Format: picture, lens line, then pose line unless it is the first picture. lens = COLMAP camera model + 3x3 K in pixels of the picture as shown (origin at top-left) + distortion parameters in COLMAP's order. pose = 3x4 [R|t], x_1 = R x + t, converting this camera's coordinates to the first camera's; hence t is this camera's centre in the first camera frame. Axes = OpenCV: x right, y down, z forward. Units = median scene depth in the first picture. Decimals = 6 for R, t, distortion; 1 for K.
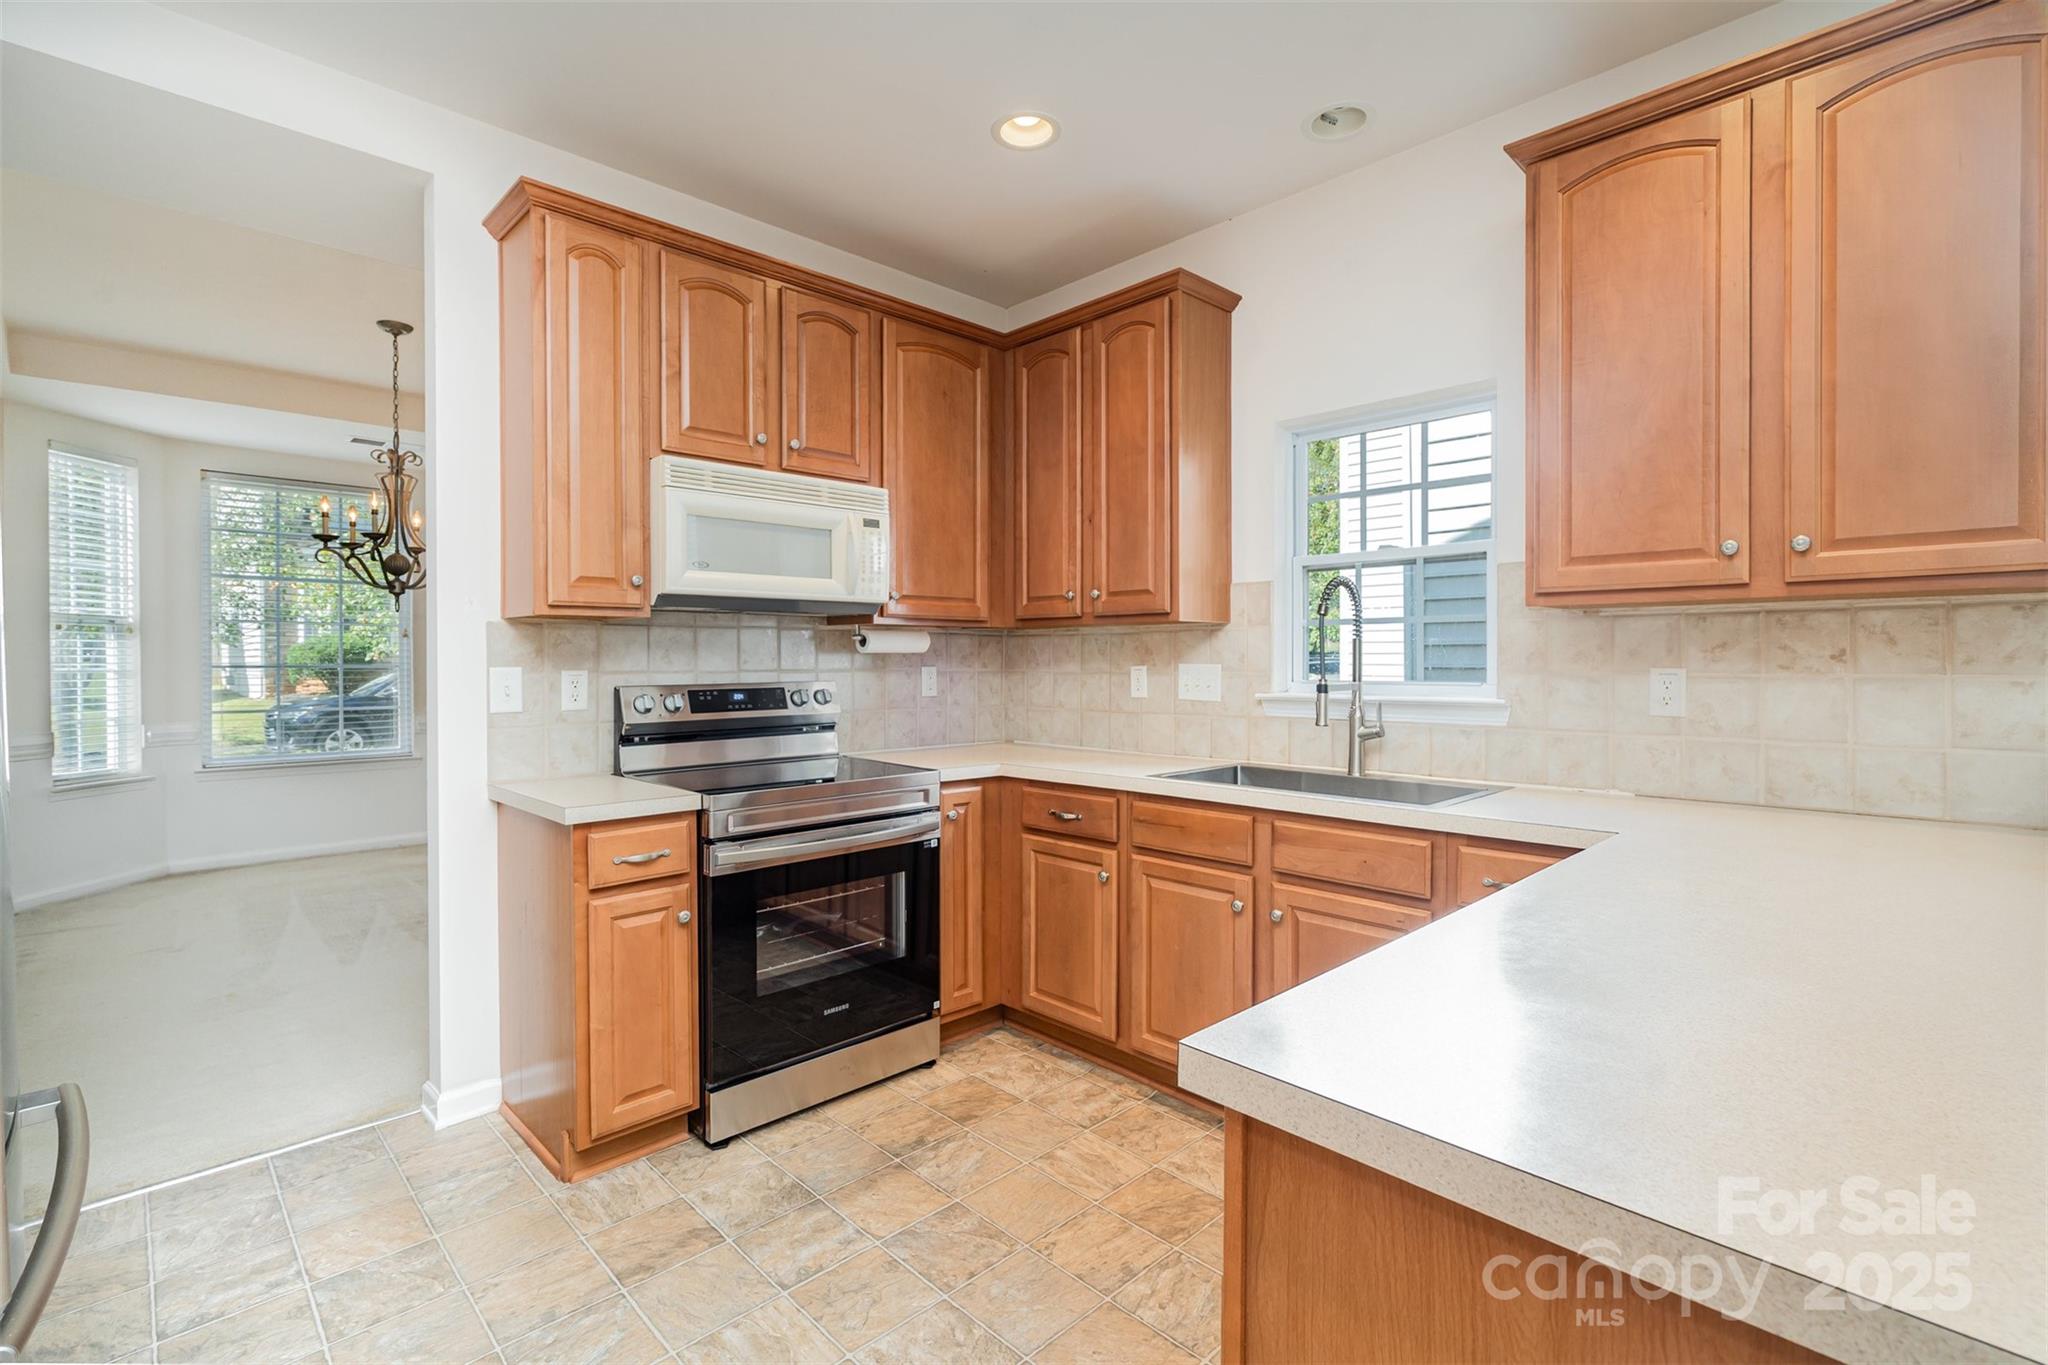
lens RADIAL K [[927.3, 0, 1007.7], [0, 927.3, 663.7], [0, 0, 1]] dist [-0.005828, 0.000032]
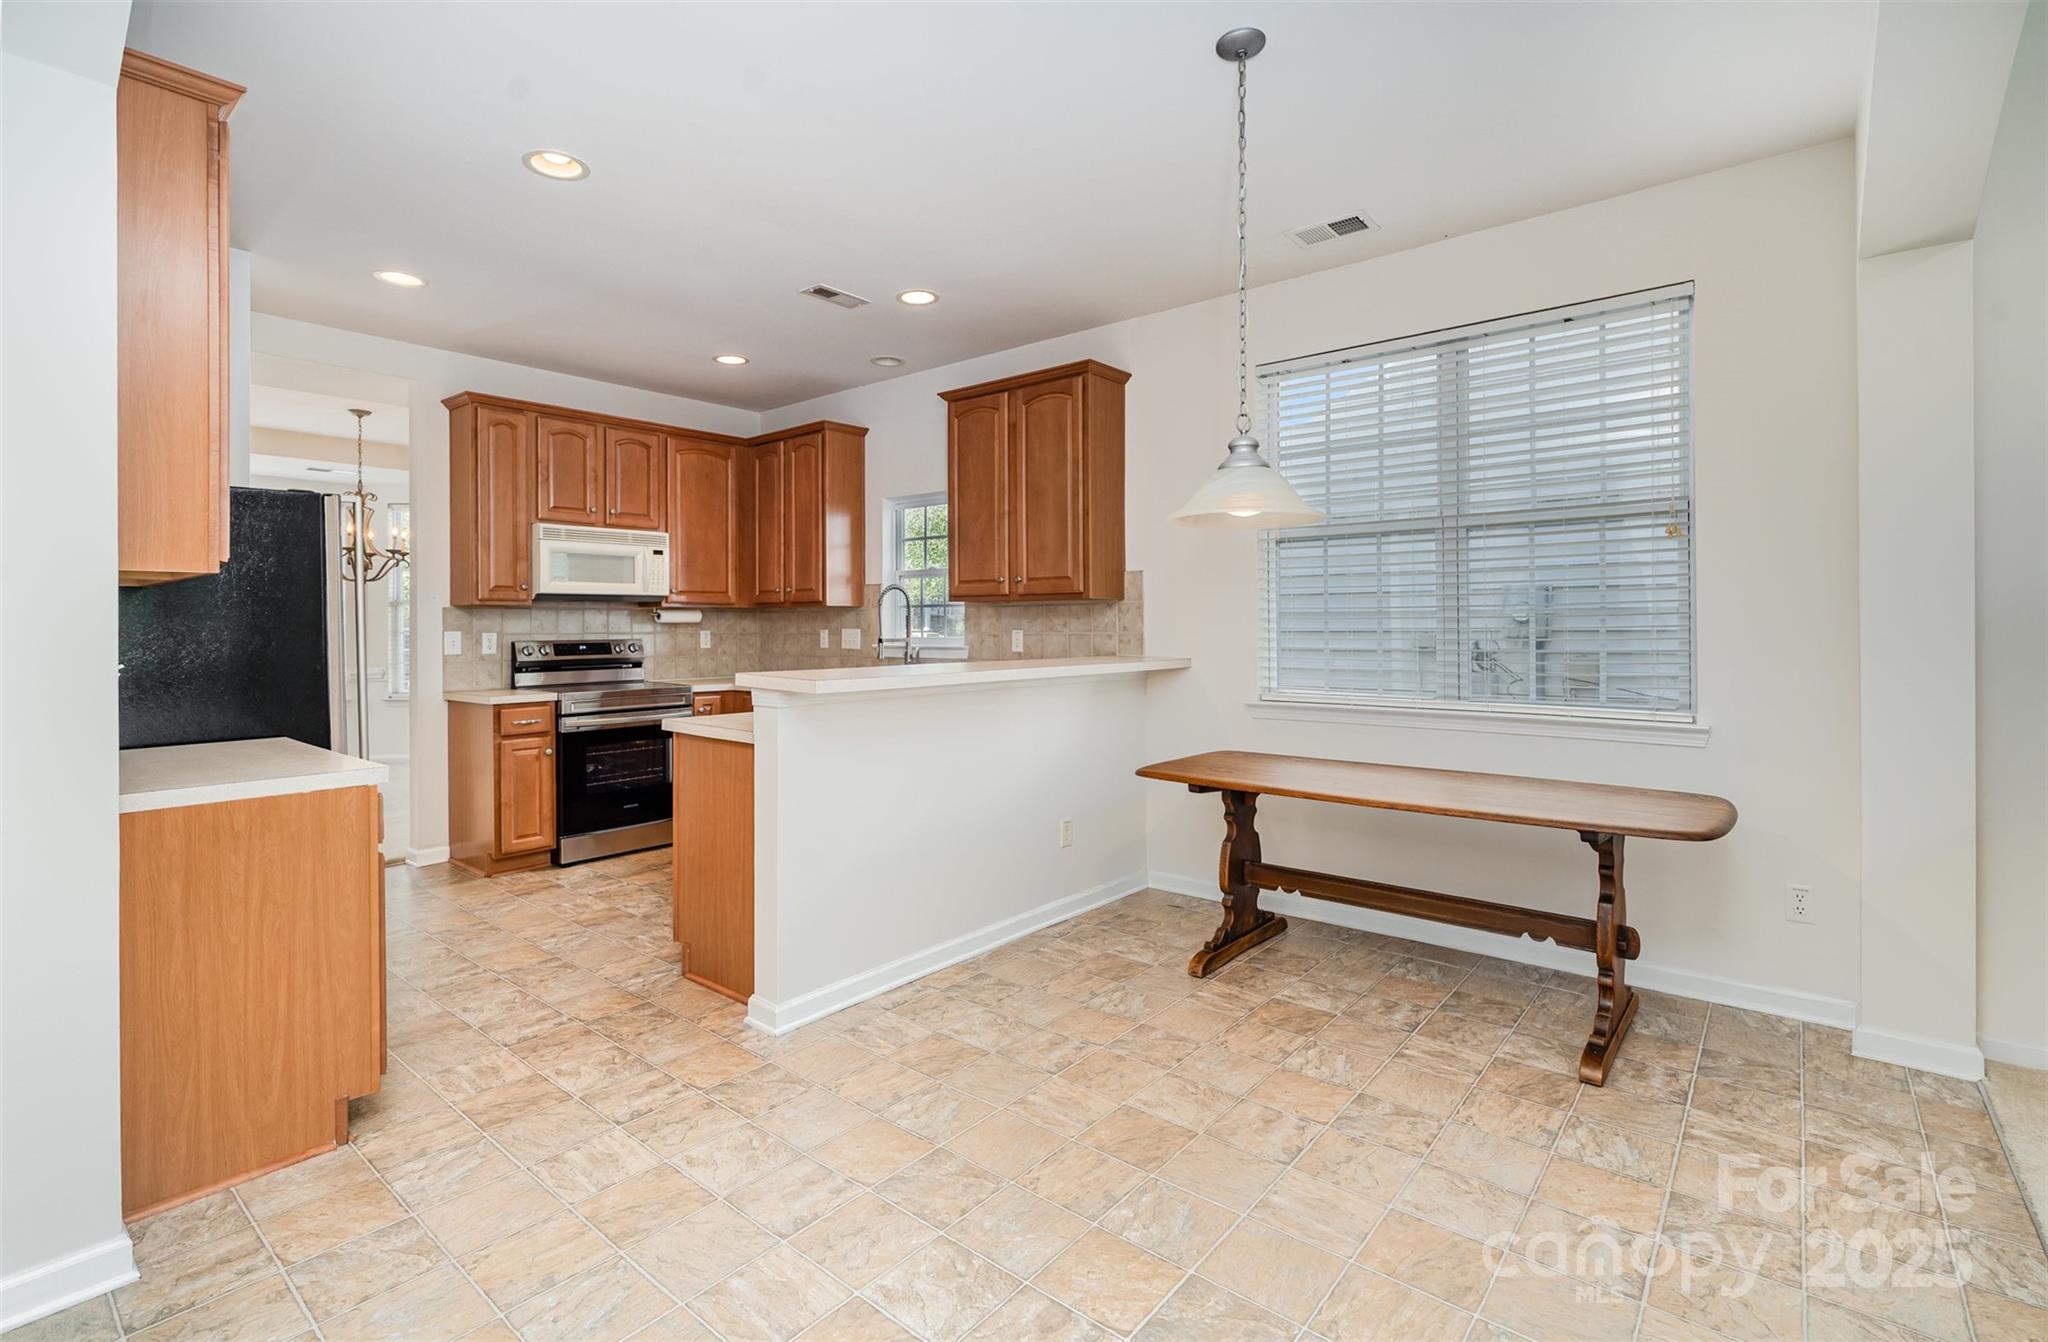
lens RADIAL K [[932.2, 0, 1013.4], [0, 932.2, 620.6], [0, 0, 1]] dist [0.000832, -0.000008]
pose [[0.994508, -0.001061, 0.104653, 0.345399], [0.001786, 0.999975, -0.006830, -0.002503], [-0.104643, 0.006980, 0.994485, -0.877013]]
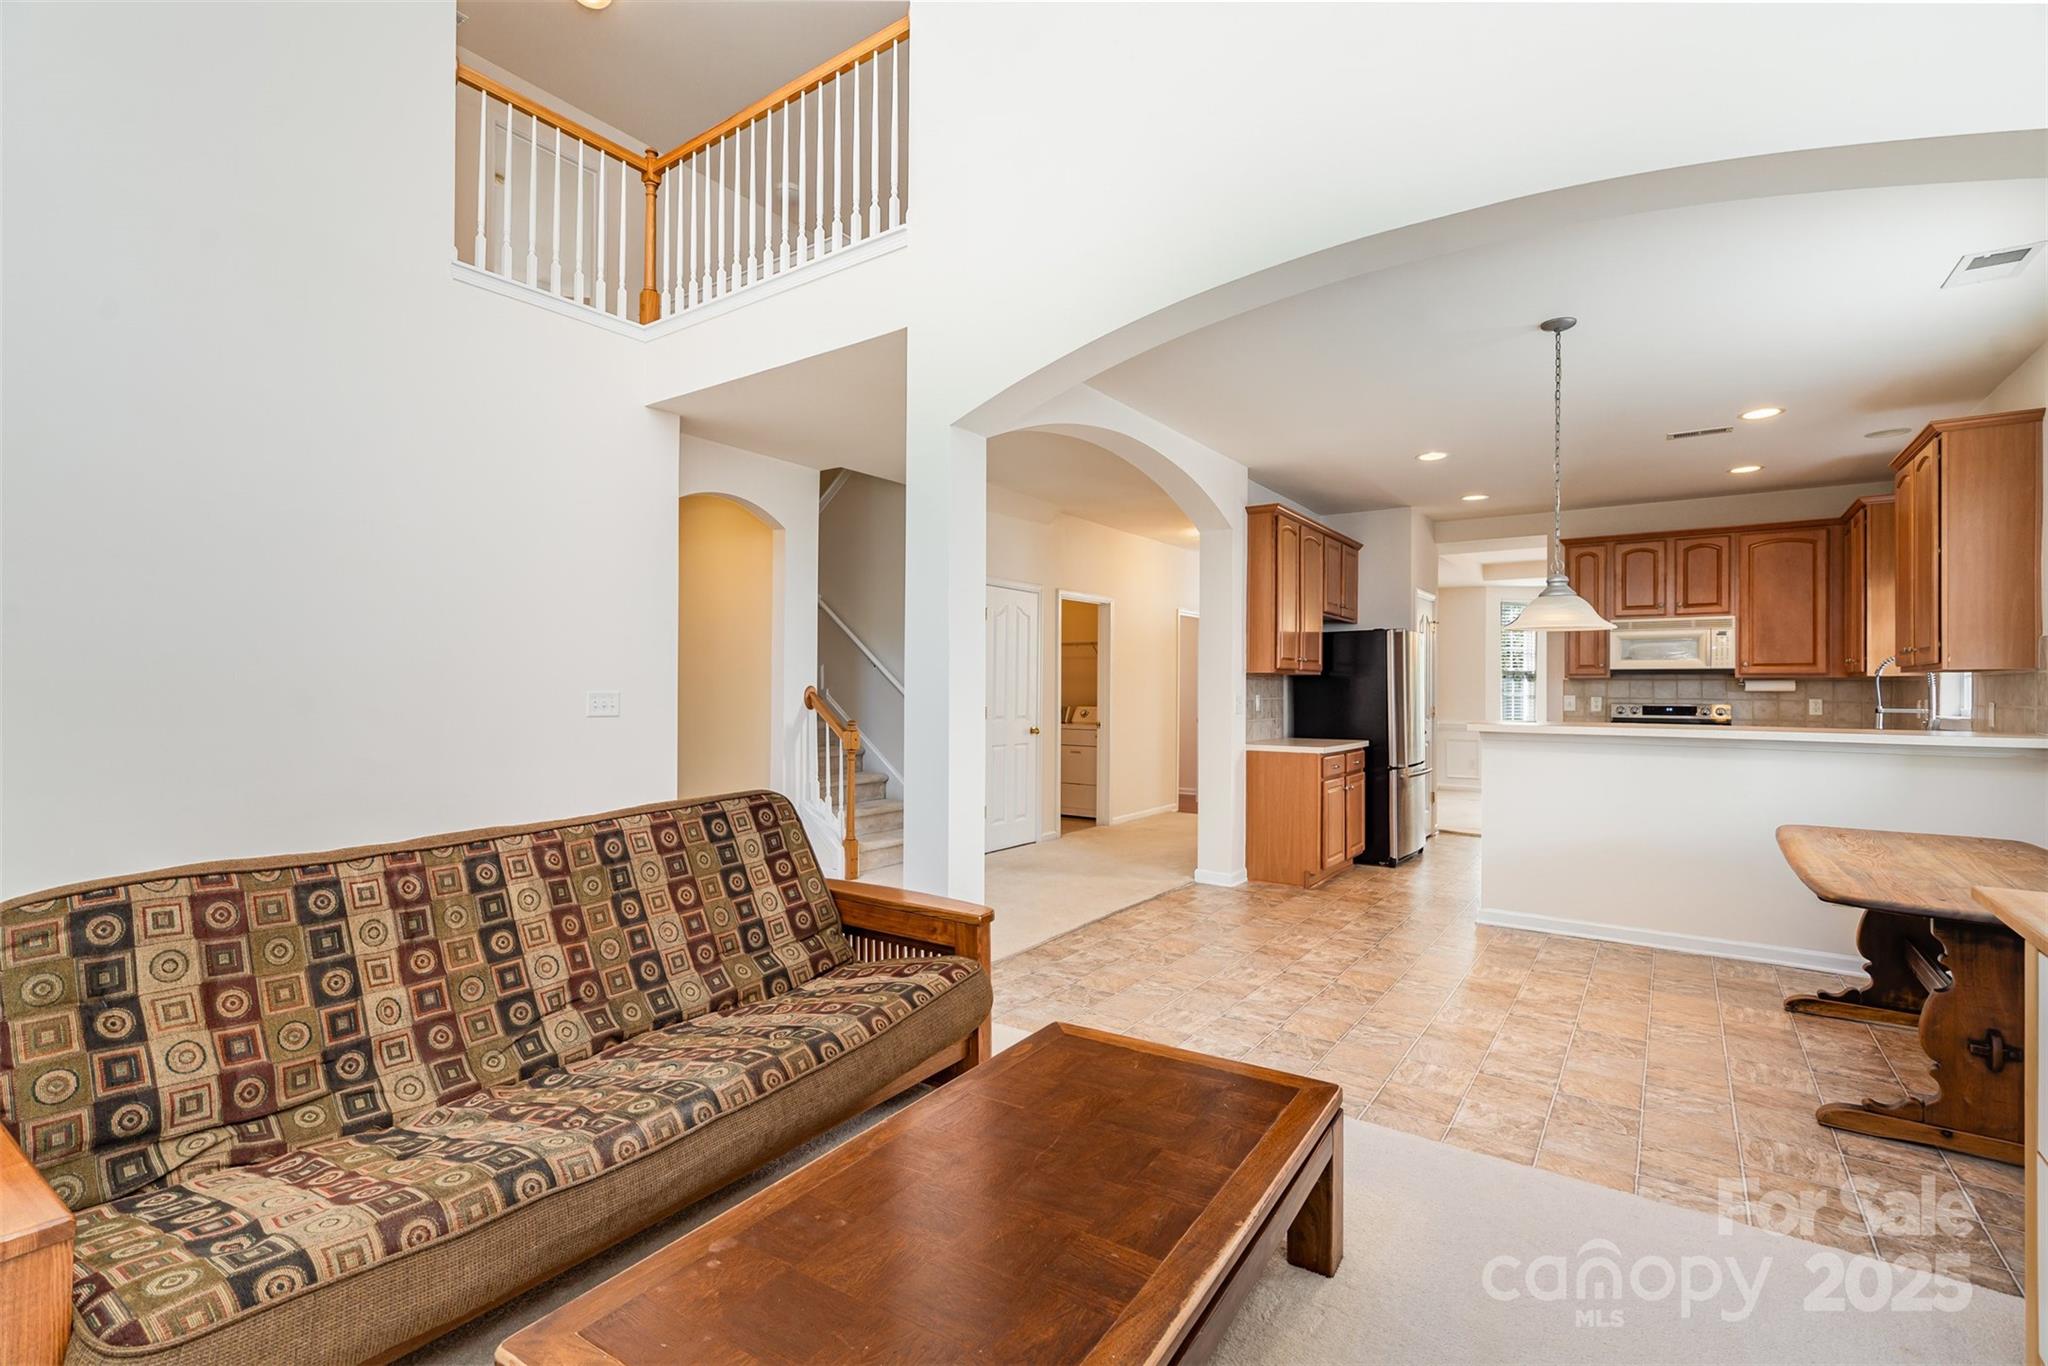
lens RADIAL K [[927.3, 0, 1013.0], [0, 927.3, 679.2], [0, 0, 1]] dist [-0.005828, 0.000032]
pose [[0.182525, -0.002750, -0.983197, 1.658619], [-0.007073, 0.999967, -0.004110, -0.018709], [0.983176, 0.007705, 0.182500, -1.041850]]
